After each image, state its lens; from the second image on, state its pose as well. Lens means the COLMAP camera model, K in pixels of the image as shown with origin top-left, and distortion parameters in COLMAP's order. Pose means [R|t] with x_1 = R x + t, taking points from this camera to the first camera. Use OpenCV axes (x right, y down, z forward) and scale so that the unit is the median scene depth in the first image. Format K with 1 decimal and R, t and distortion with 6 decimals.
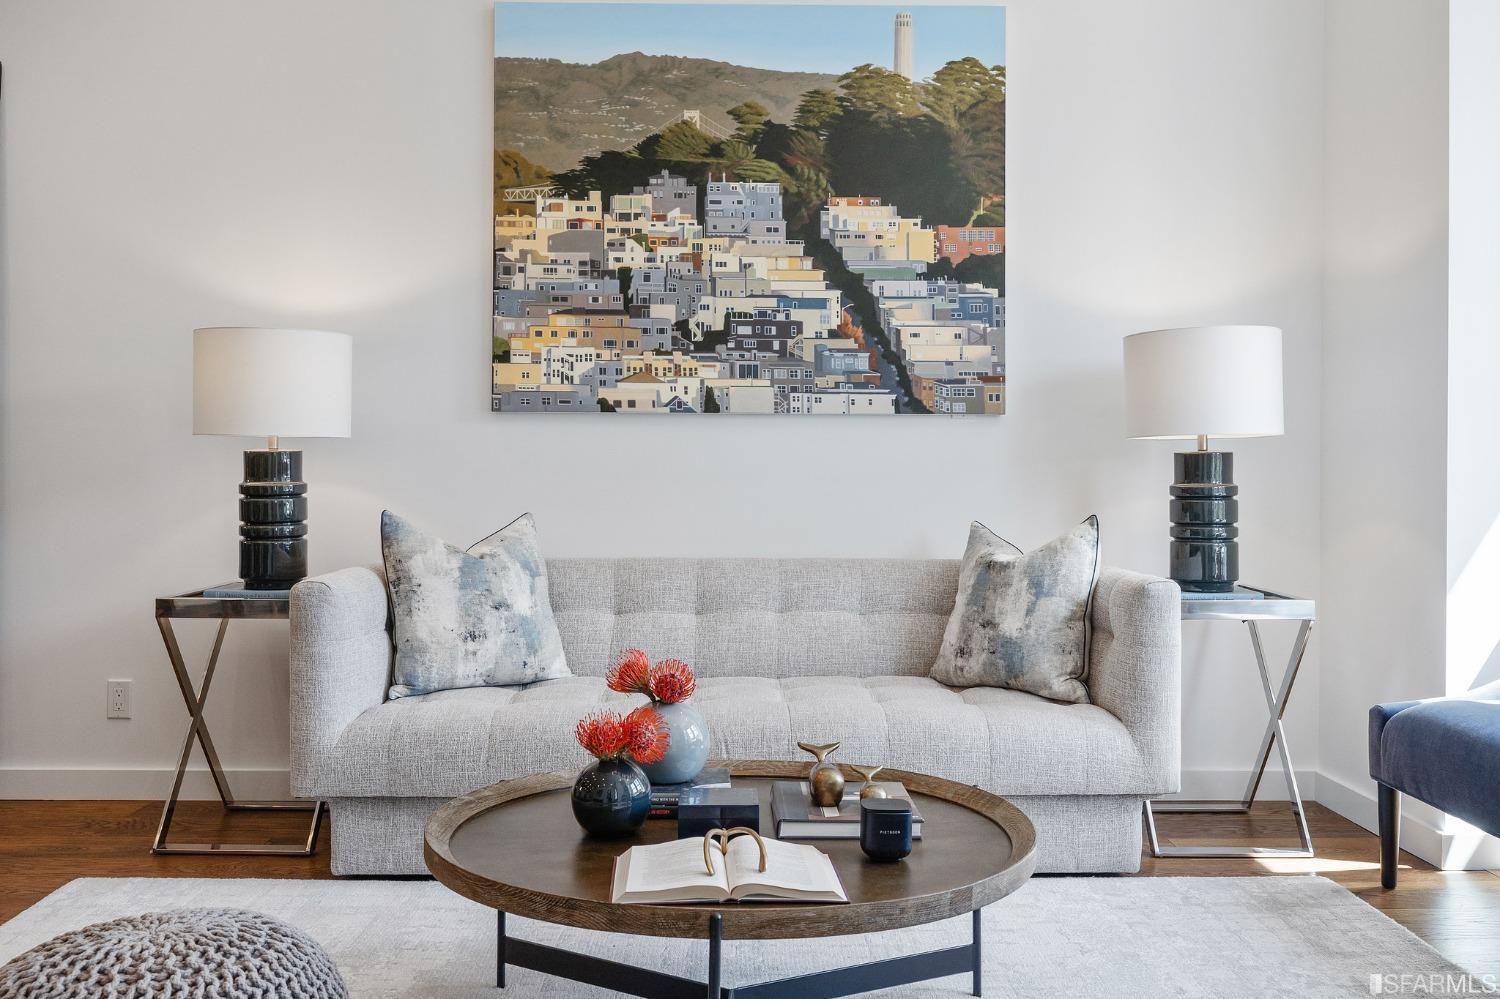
lens RADIAL K [[1367.2, 0, 759.7], [0, 1367.2, 445.9], [0, 0, 1]] dist [0.015853, 0.000000]
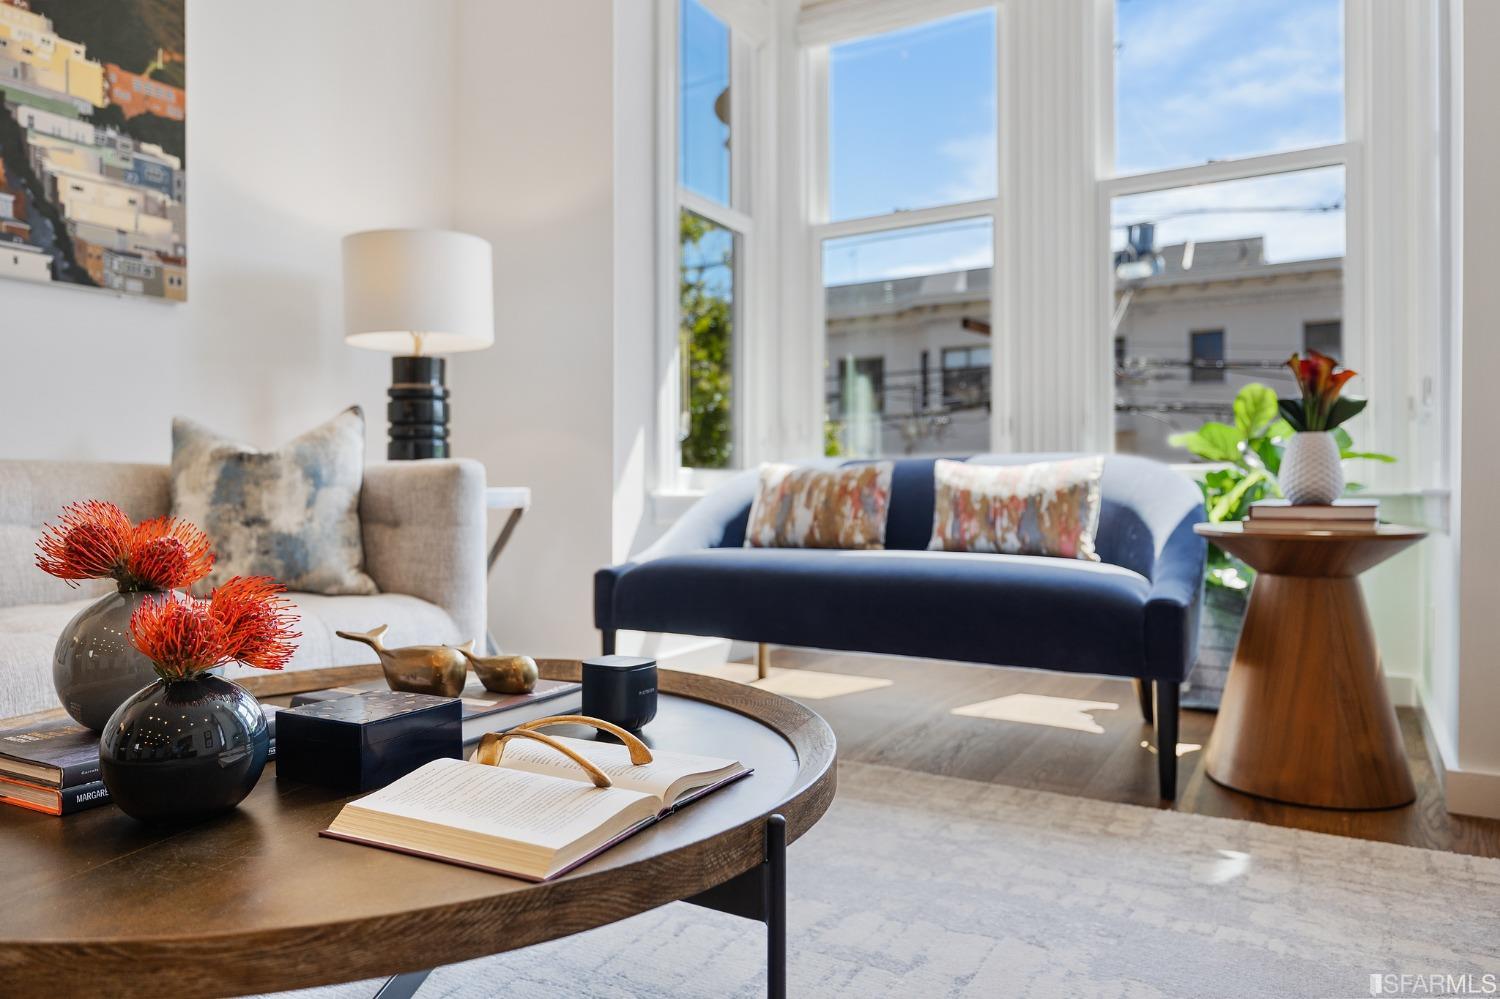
lens RADIAL K [[1000.8, 0, 762.0], [0, 1000.8, 489.5], [0, 0, 1]] dist [-0.024198, 0.007785]
pose [[0.509173, -0.010068, 0.860605, -0.186865], [-0.008690, 0.999820, 0.016838, 0.084274], [-0.860620, -0.016052, 0.508994, 0.349496]]
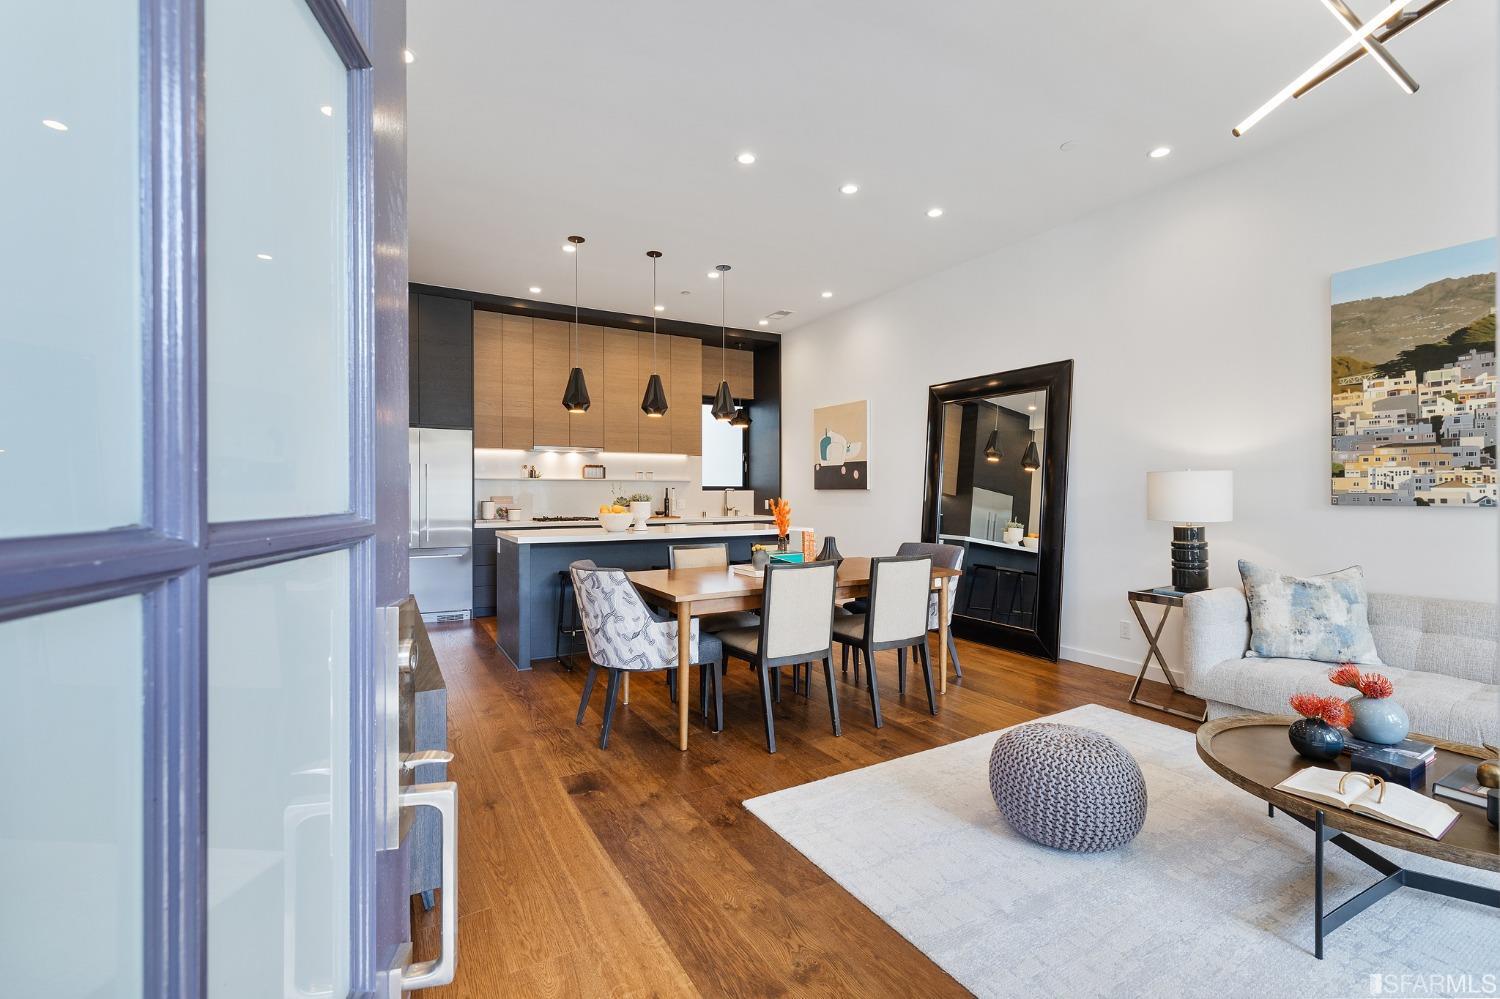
lens RADIAL K [[638.6, 0, 751.3], [0, 638.6, 491.9], [0, 0, 1]] dist [0.005993, -0.002708]
pose [[0.503260, -0.009239, -0.864086, 0.144804], [0.019283, 0.999814, 0.000540, -0.057060], [0.863920, -0.016933, 0.503344, -0.073008]]
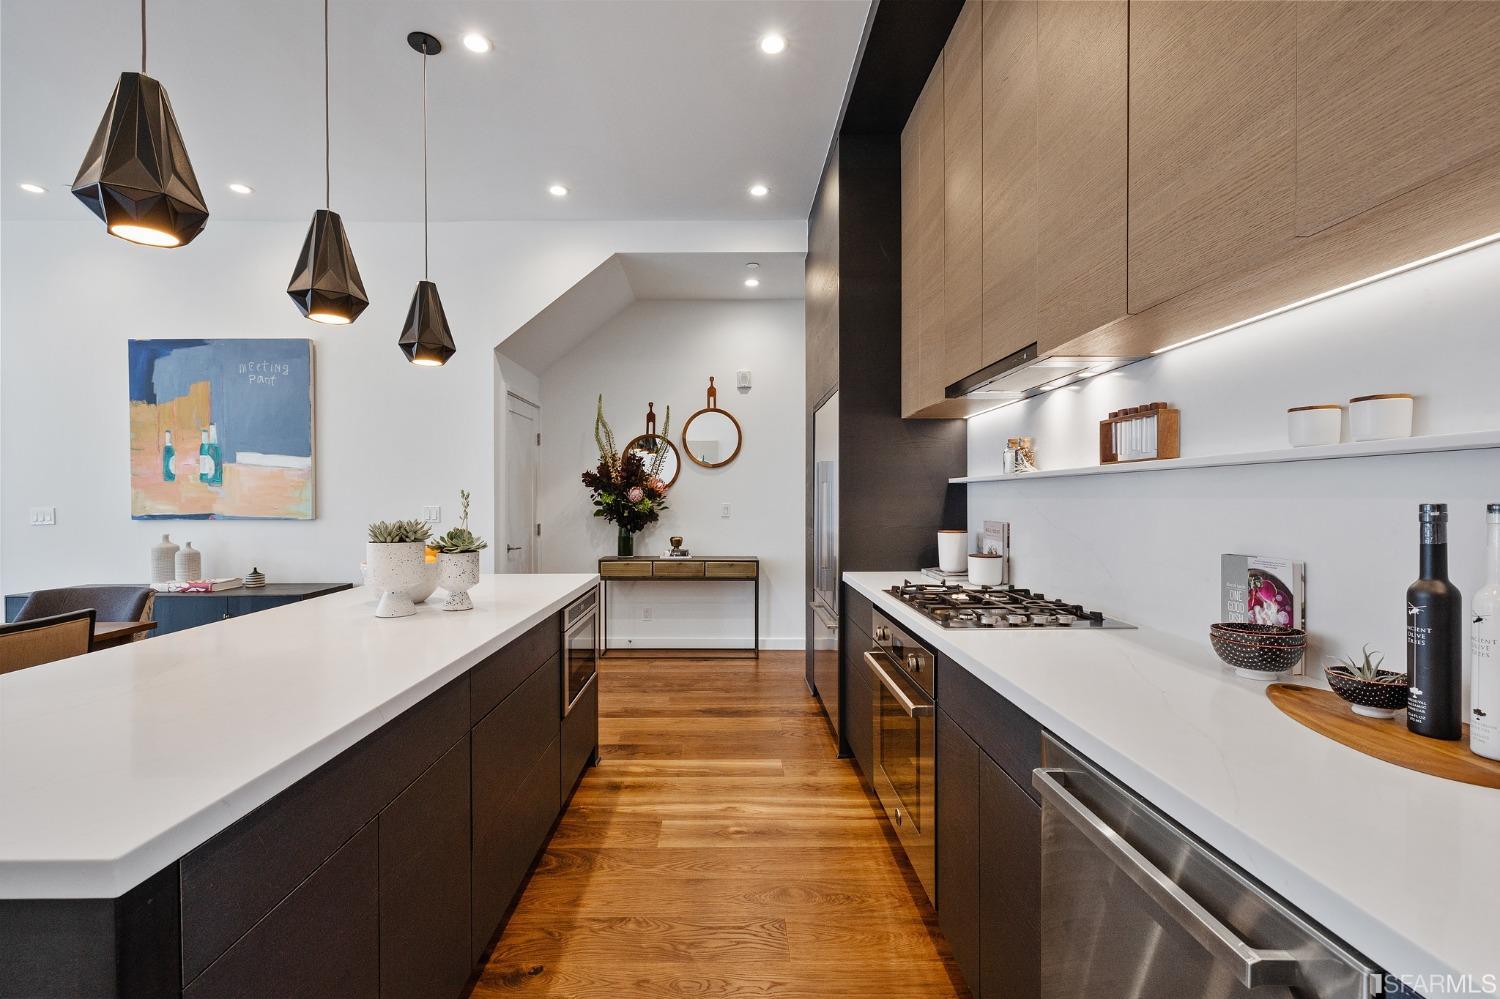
lens RADIAL K [[638.6, 0, 725.9], [0, 638.6, 502.6], [0, 0, 1]] dist [0.005993, -0.002708]
pose [[-0.999991, -0.003588, 0.002074, -1.373623], [-0.003605, 0.999957, -0.008590, -0.070106], [-0.002043, -0.008597, -0.999961, 0.907165]]
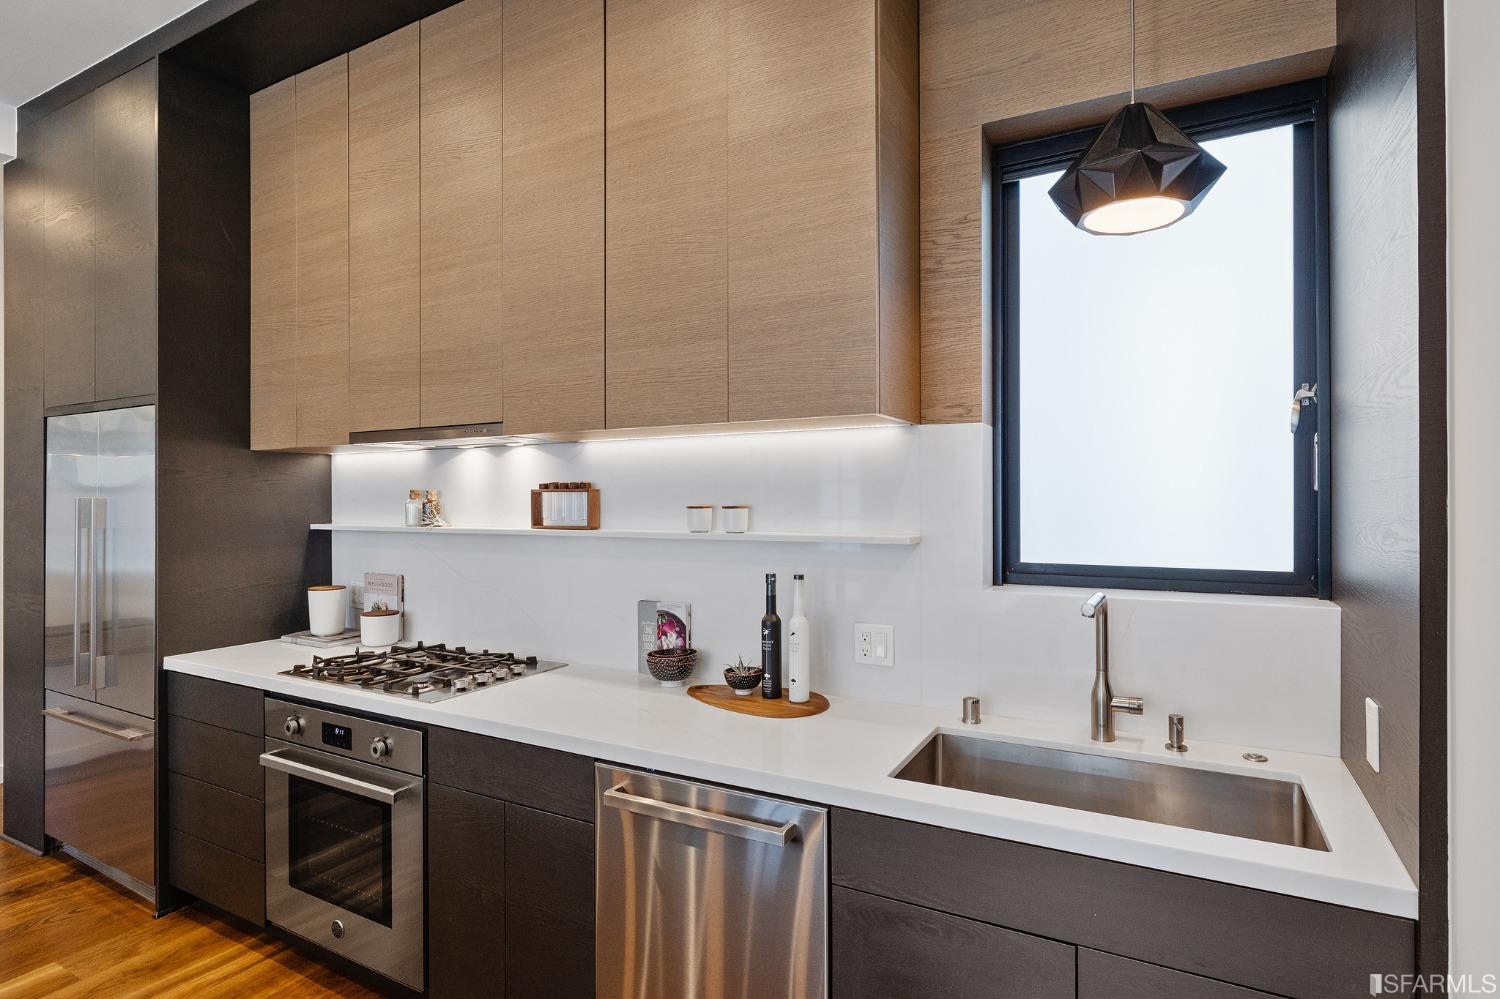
lens RADIAL K [[769.2, 0, 764.9], [0, 769.2, 499.6], [0, 0, 1]] dist [0.002654, -0.000781]
pose [[-0.478999, -0.005084, -0.877801, -1.167256], [0.013989, 0.999812, -0.013424, -0.116233], [0.877704, -0.018709, -0.478838, 0.921166]]
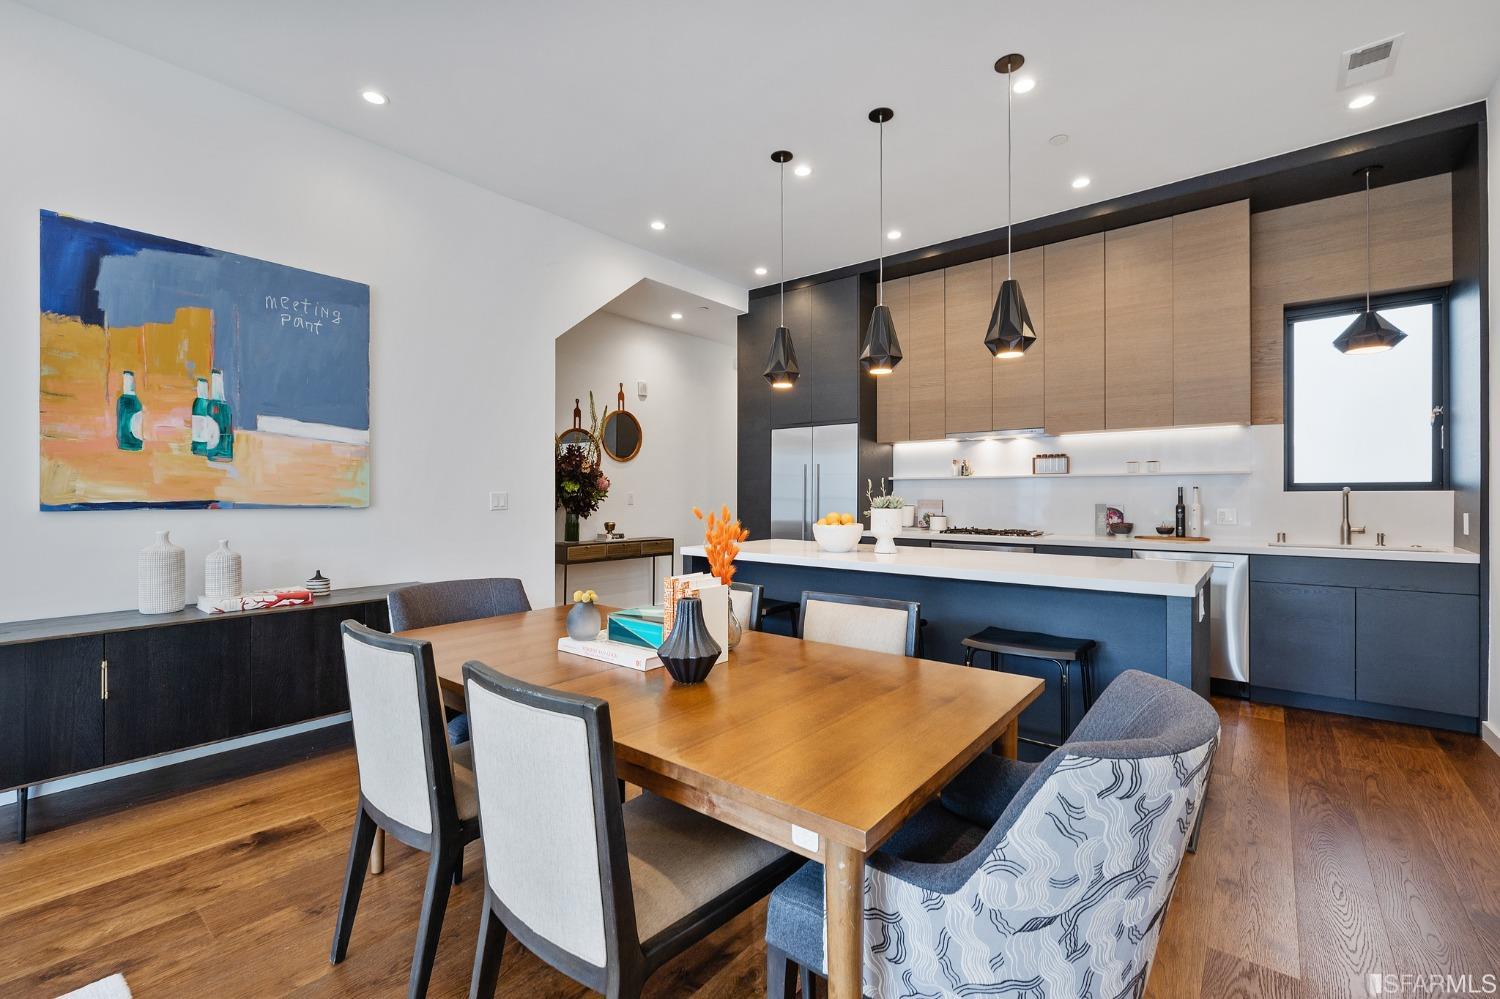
lens RADIAL K [[638.6, 0, 759.7], [0, 638.6, 496.2], [0, 0, 1]] dist [0.005993, -0.002708]
pose [[-0.630679, -0.005788, -0.776023, -0.342463], [0.007861, 0.999873, -0.013846, -0.047424], [0.776004, -0.014833, -0.630553, 0.800890]]
